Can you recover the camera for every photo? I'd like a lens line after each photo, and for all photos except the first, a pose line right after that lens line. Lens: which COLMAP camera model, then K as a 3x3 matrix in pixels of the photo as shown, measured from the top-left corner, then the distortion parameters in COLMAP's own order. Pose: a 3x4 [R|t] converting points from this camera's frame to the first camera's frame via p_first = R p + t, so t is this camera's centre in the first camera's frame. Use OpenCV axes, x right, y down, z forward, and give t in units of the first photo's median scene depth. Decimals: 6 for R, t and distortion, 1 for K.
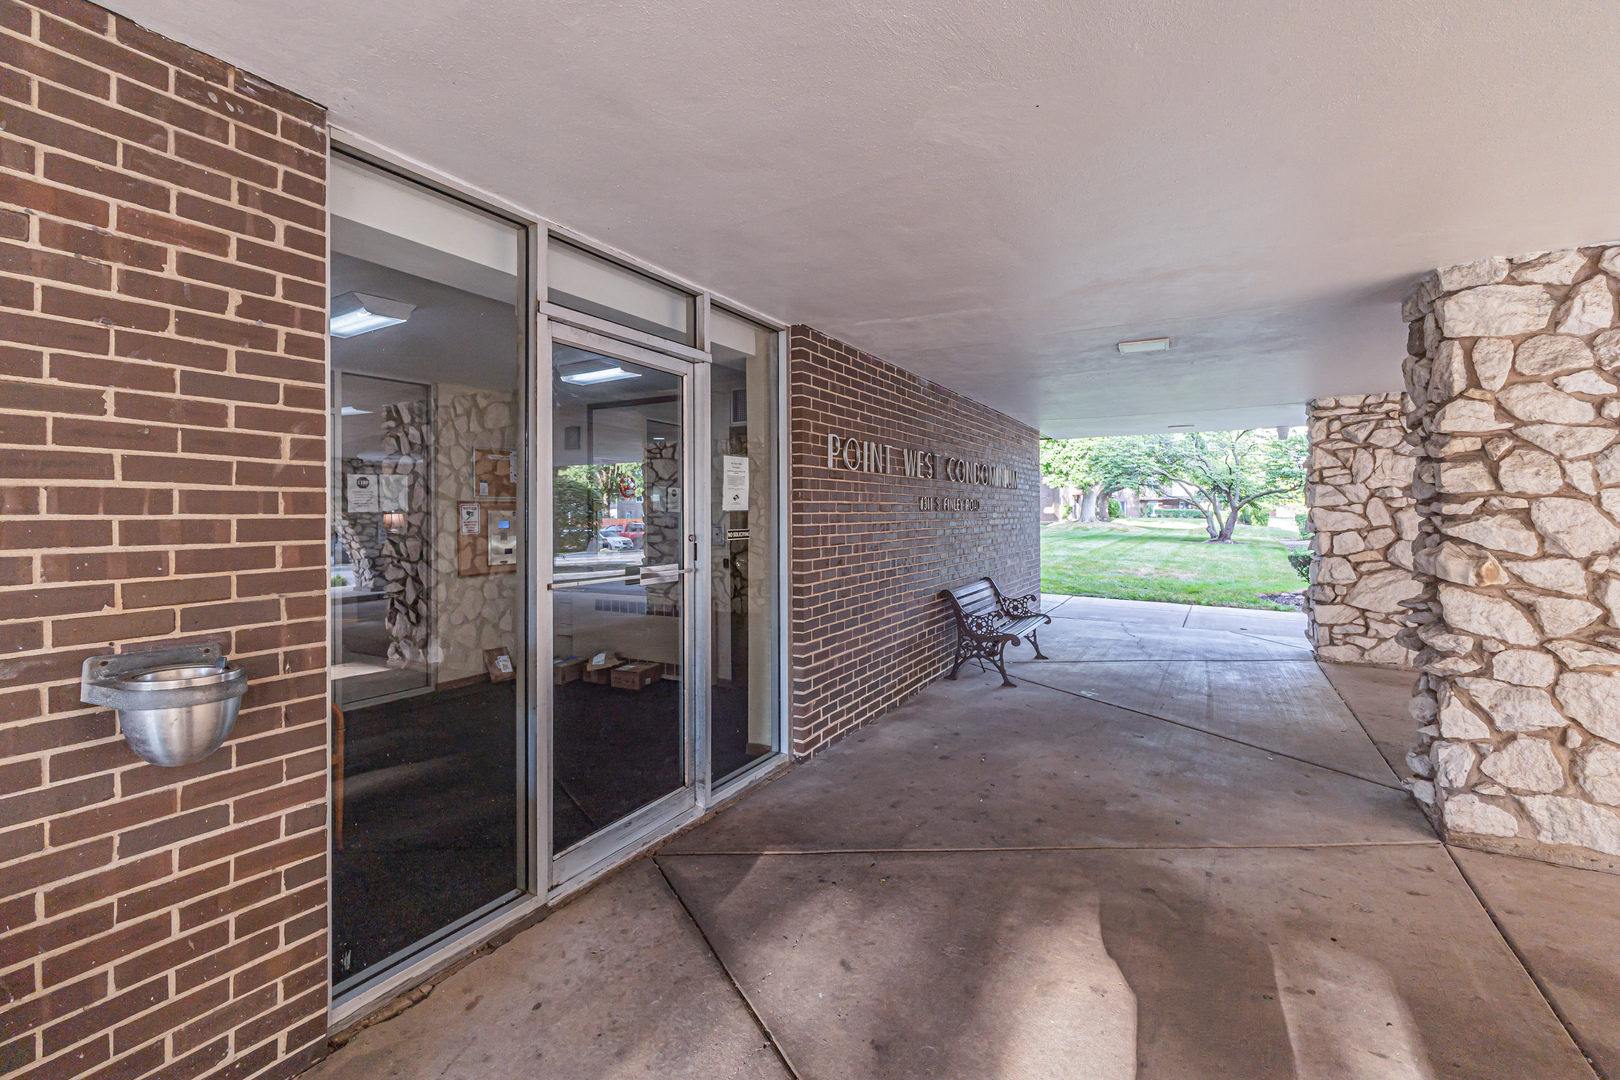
lens RADIAL K [[706.0, 0, 811.2], [0, 706.0, 527.4], [0, 0, 1]] dist [0.002313, -0.000379]
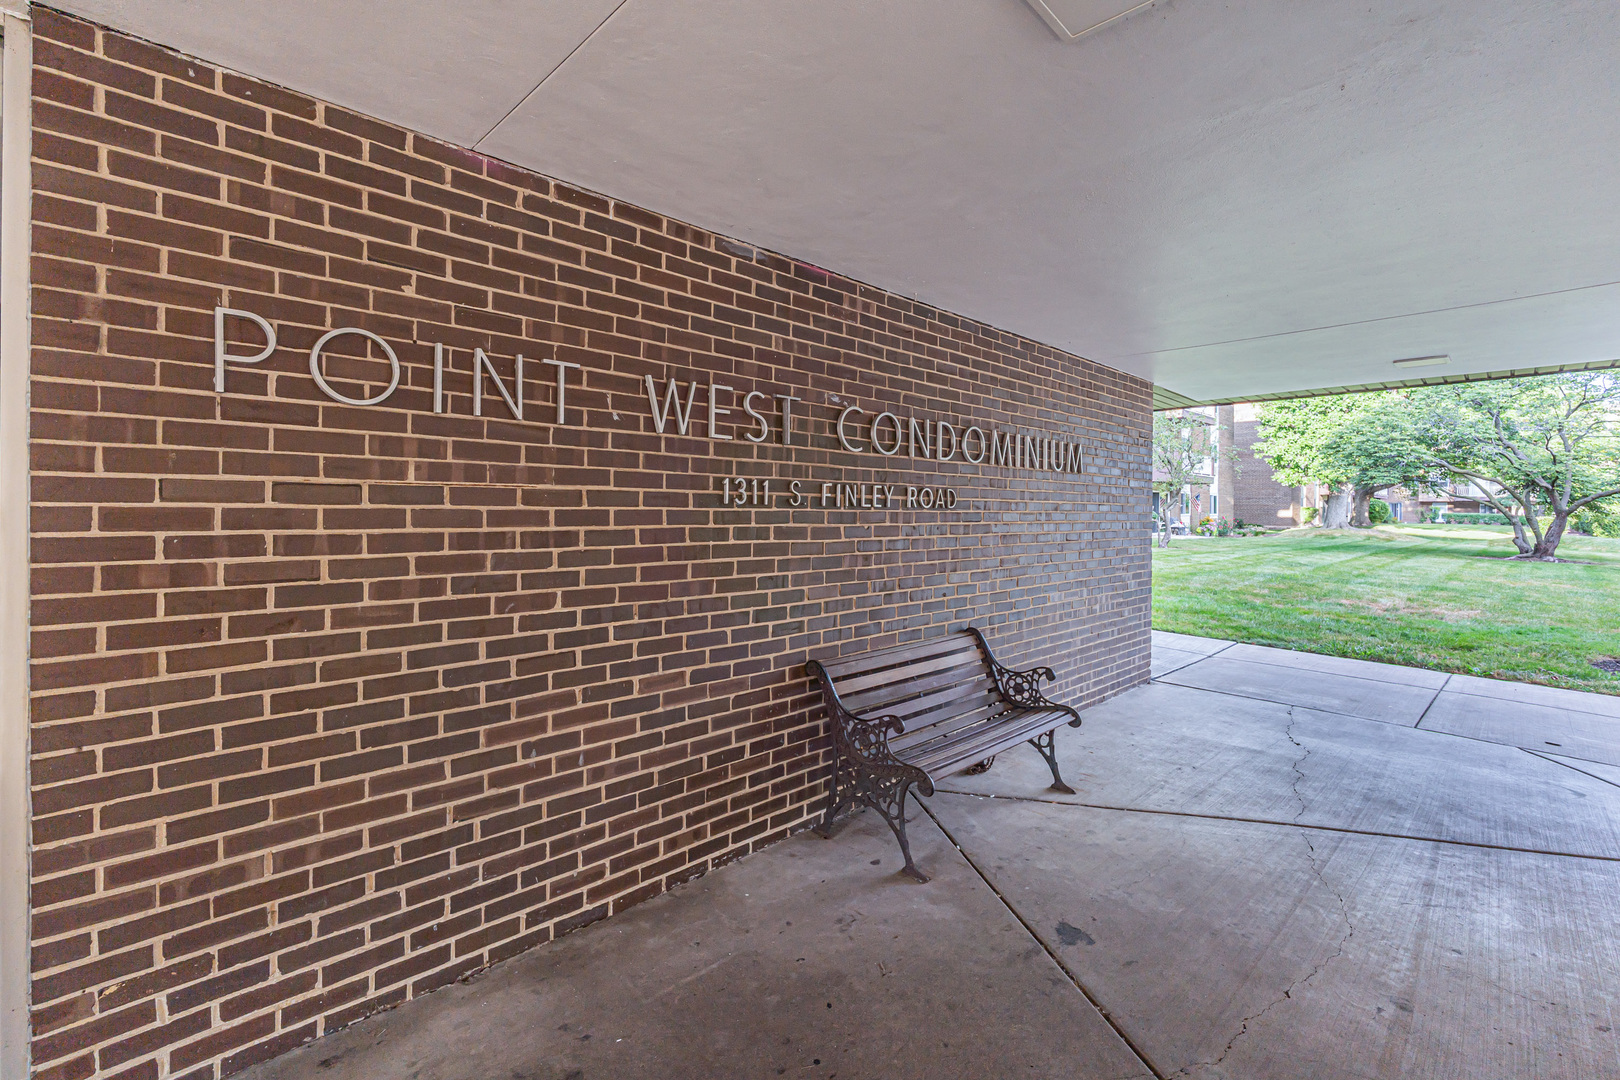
lens RADIAL K [[706.0, 0, 808.5], [0, 706.0, 533.8], [0, 0, 1]] dist [0.002313, -0.000379]
pose [[0.960804, 0.025331, -0.276069, 0.077738], [-0.021479, 0.999625, 0.016969, -0.003007], [0.276395, -0.010374, 0.960988, 0.120469]]
